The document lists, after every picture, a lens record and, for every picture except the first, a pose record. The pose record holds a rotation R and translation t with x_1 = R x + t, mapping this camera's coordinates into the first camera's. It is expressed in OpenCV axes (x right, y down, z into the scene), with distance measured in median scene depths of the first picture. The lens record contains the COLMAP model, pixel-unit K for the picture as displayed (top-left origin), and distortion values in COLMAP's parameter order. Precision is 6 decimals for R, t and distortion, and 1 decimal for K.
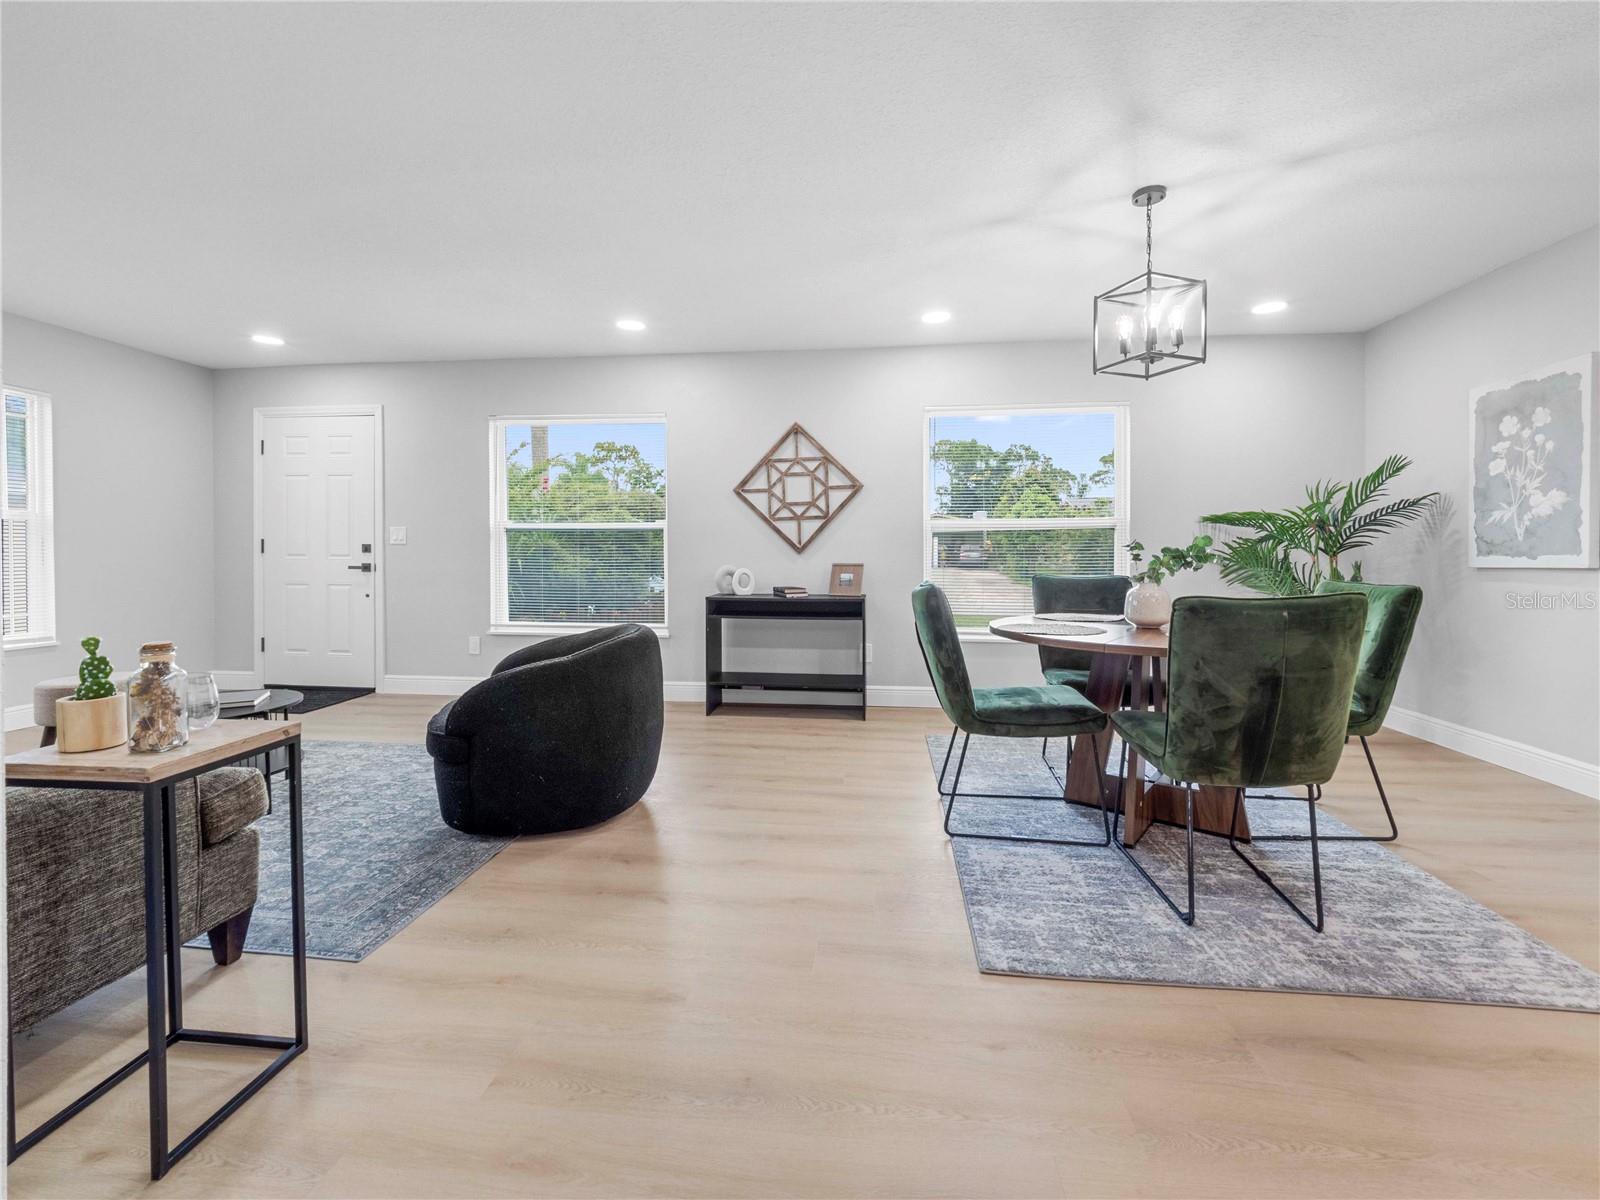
lens RADIAL K [[680.2, 0, 800.3], [0, 680.2, 571.2], [0, 0, 1]] dist [-0.001171, -0.004646]
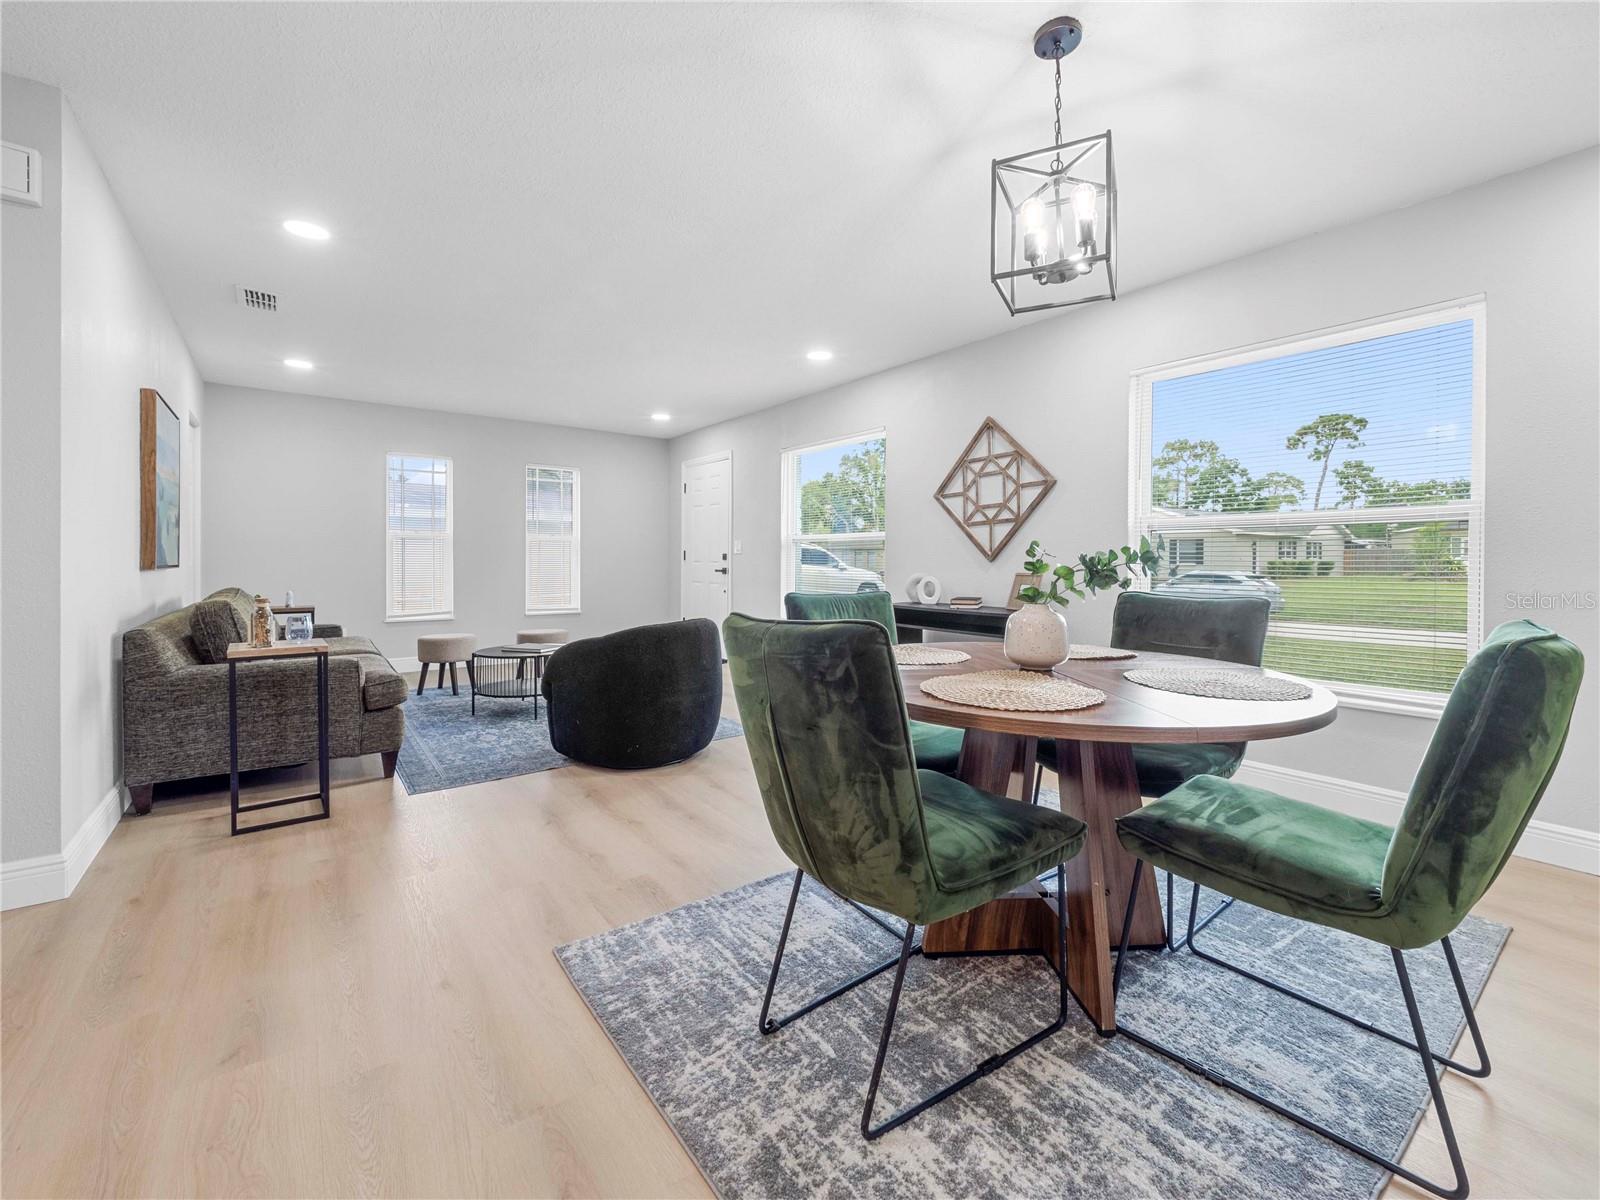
lens RADIAL K [[675.0, 0, 796.3], [0, 675.0, 575.5], [0, 0, 1]] dist [-0.011125, -0.000614]
pose [[0.687858, 0.019373, -0.725587, 0.634711], [-0.023594, 0.999712, 0.004325, -0.006933], [0.725462, 0.014145, 0.688117, 0.267017]]
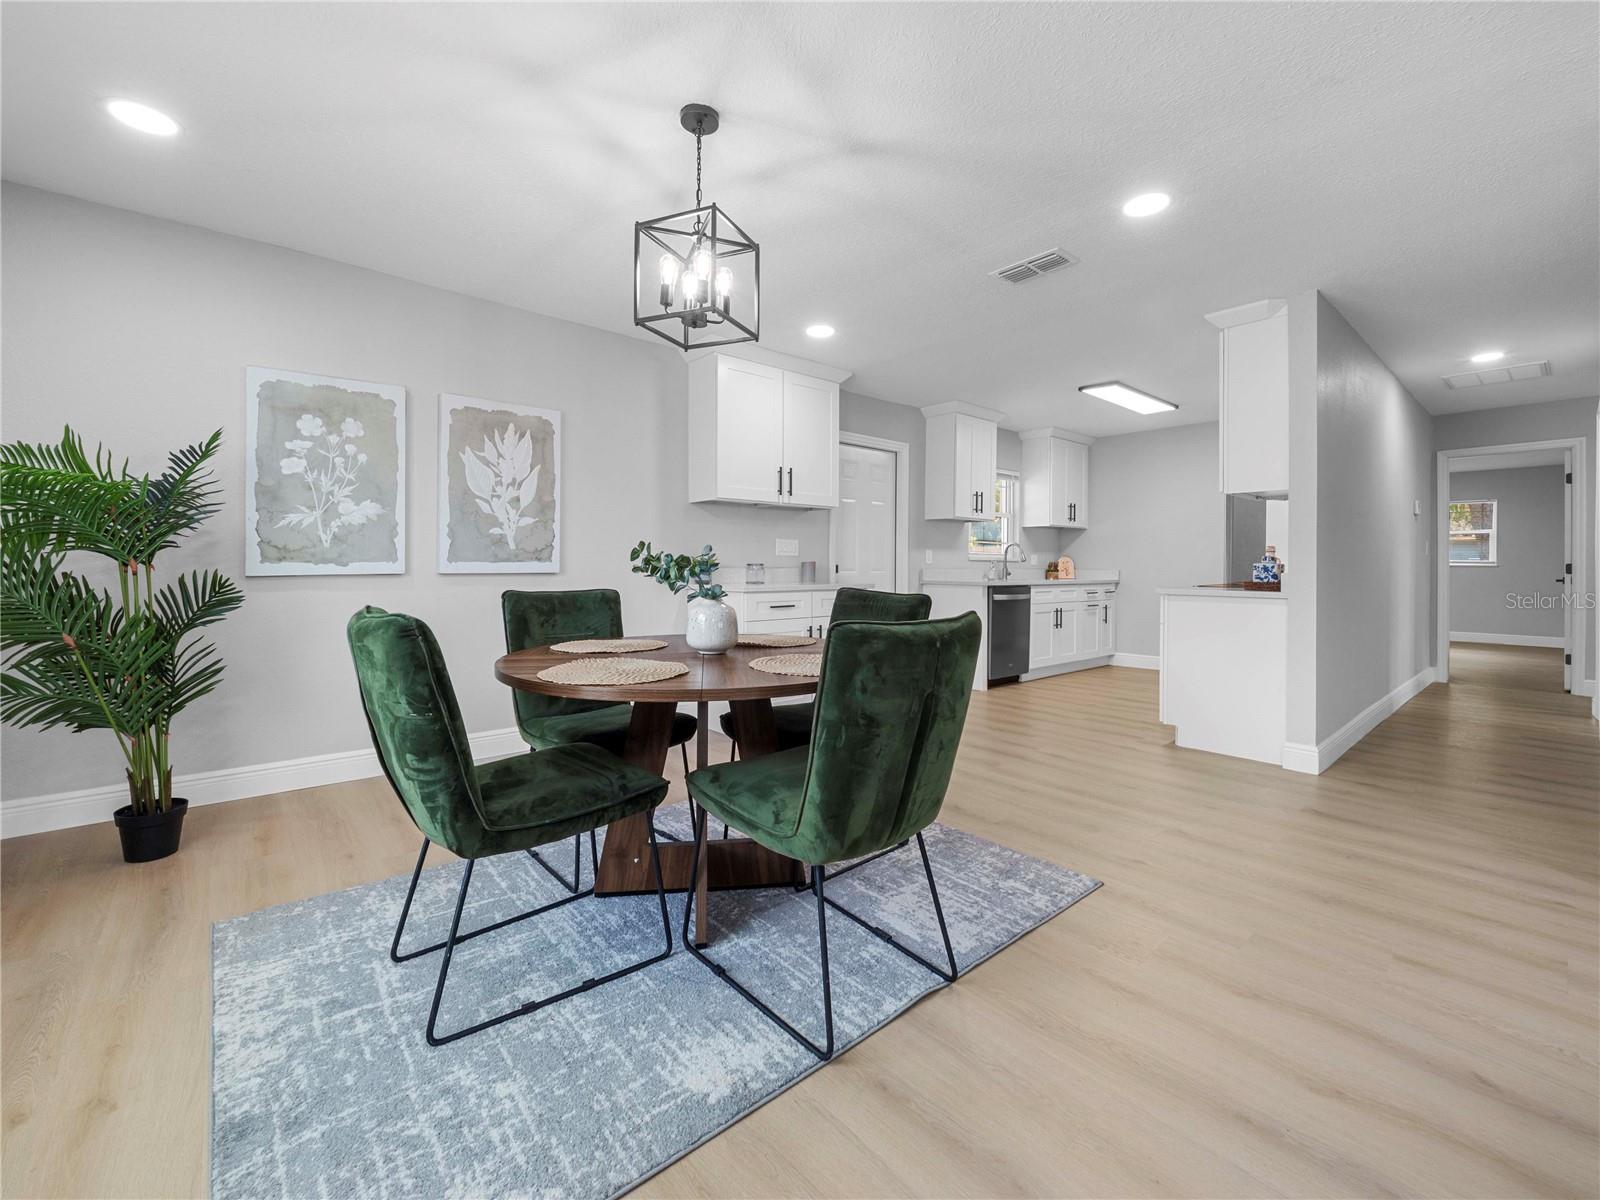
lens RADIAL K [[671.3, 0, 798.4], [0, 671.3, 569.6], [0, 0, 1]] dist [-0.001104, -0.001012]
pose [[-0.734706, -0.008747, 0.678329, -0.089409], [0.010003, 0.999668, 0.023725, -0.026910], [-0.678312, 0.024216, -0.734375, 1.156720]]
